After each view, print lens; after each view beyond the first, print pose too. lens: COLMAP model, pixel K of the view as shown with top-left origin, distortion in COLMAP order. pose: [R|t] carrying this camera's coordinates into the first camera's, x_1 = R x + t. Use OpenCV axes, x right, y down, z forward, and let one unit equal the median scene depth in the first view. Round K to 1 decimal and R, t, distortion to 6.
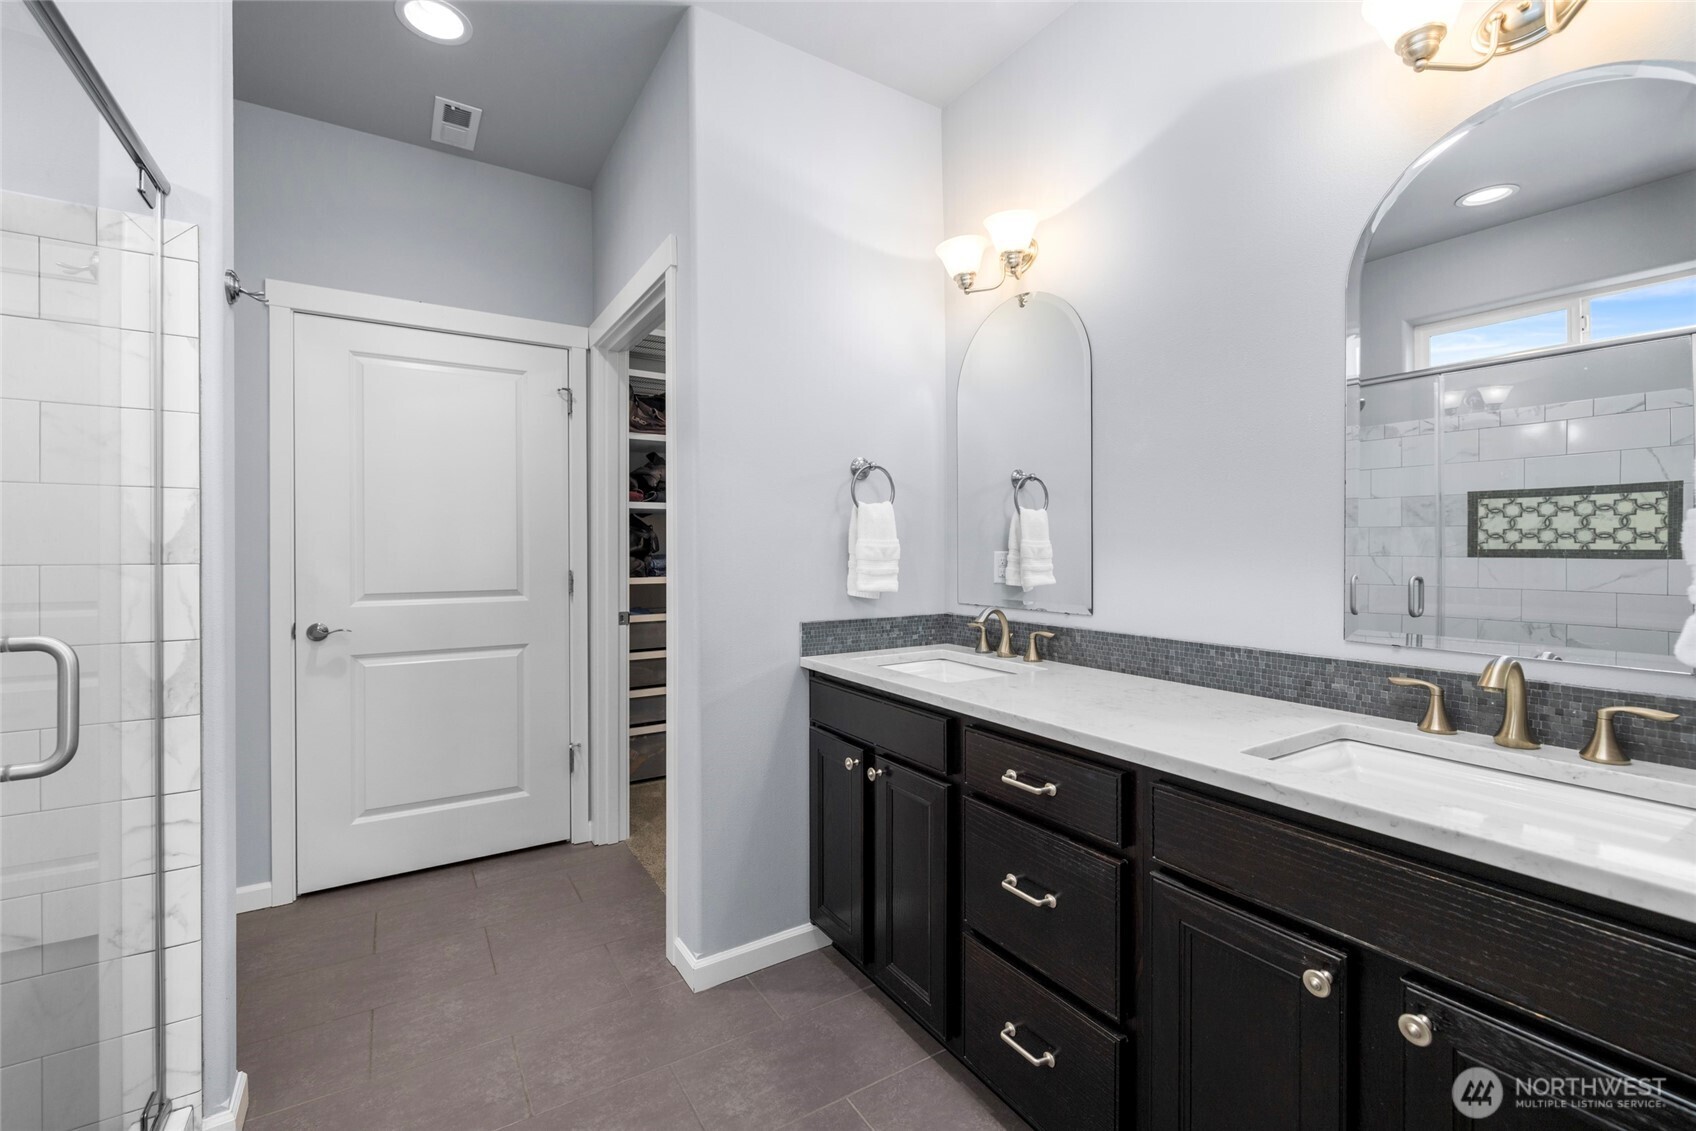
lens RADIAL K [[723.5, 0, 848.3], [0, 723.5, 552.9], [0, 0, 1]] dist [0.004520, -0.001005]
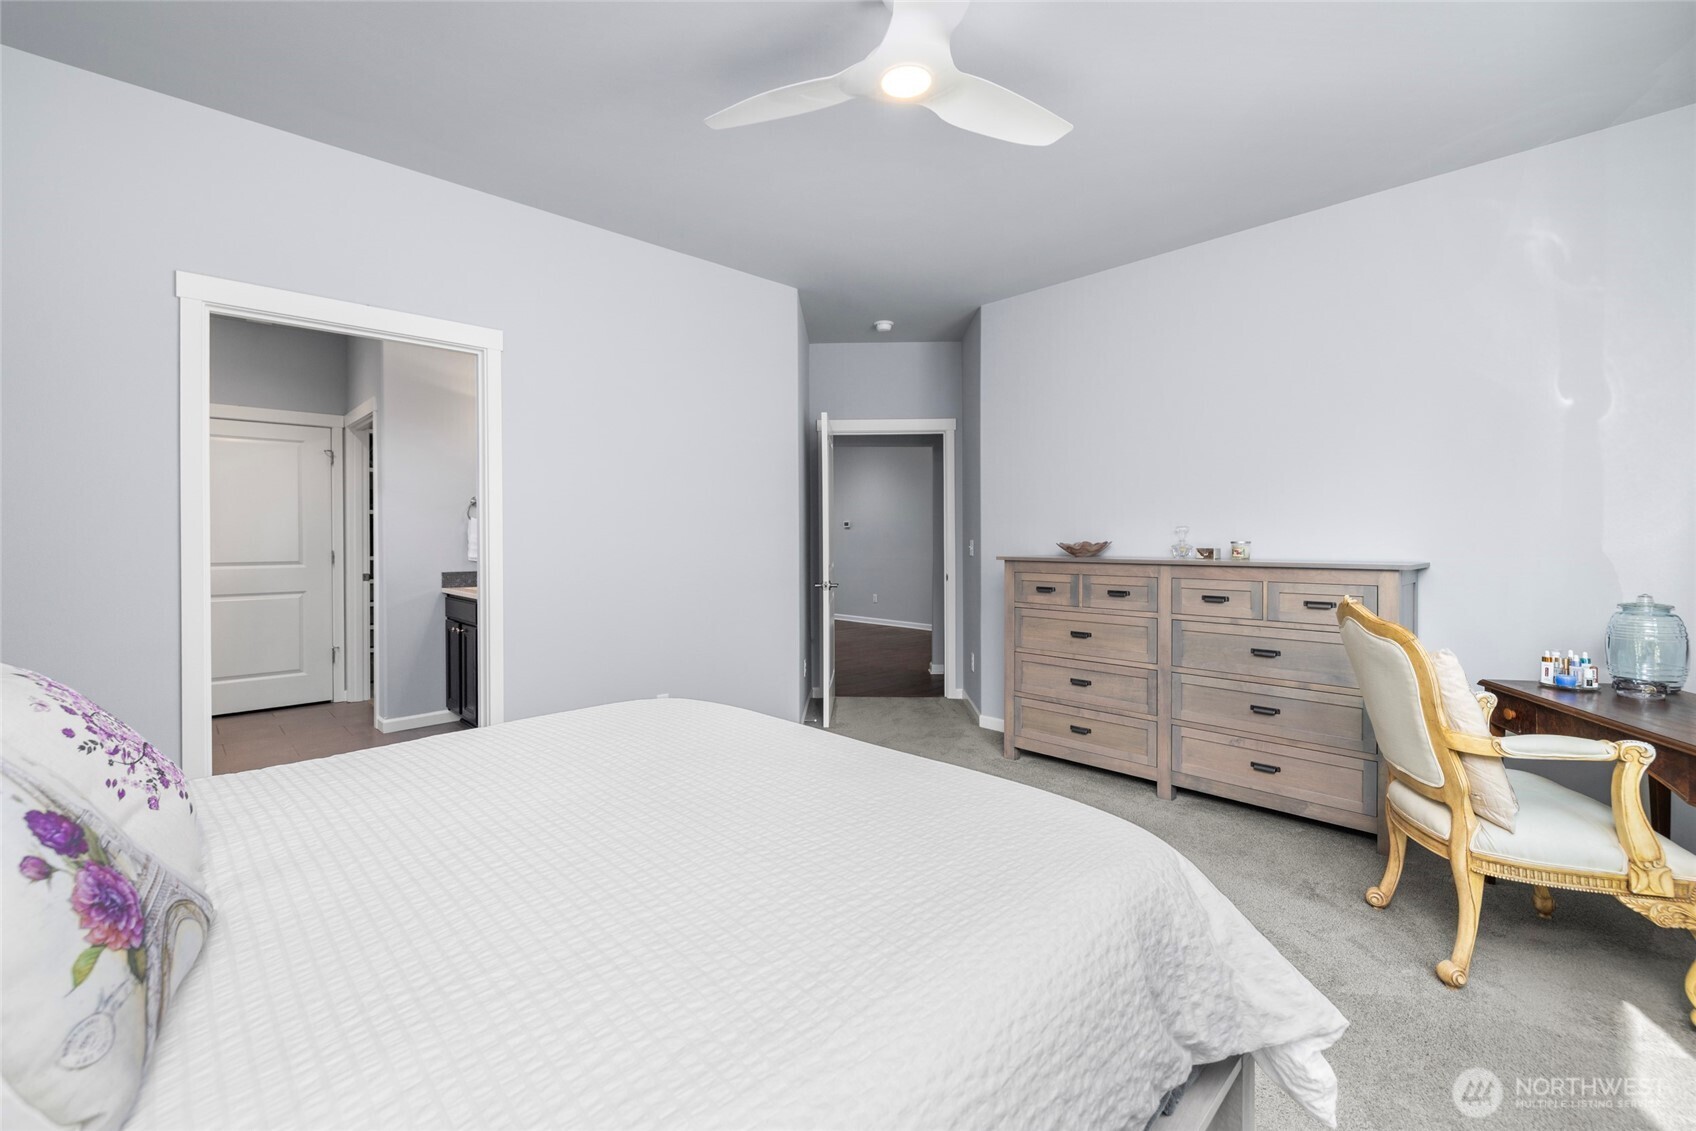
lens RADIAL K [[723.5, 0, 844.5], [0, 723.5, 548.7], [0, 0, 1]] dist [0.004520, -0.001005]
pose [[0.981168, 0.000878, 0.193156, 0.517578], [-0.001656, 0.999991, 0.003862, 0.009872], [-0.193151, -0.004109, 0.981160, -1.016734]]
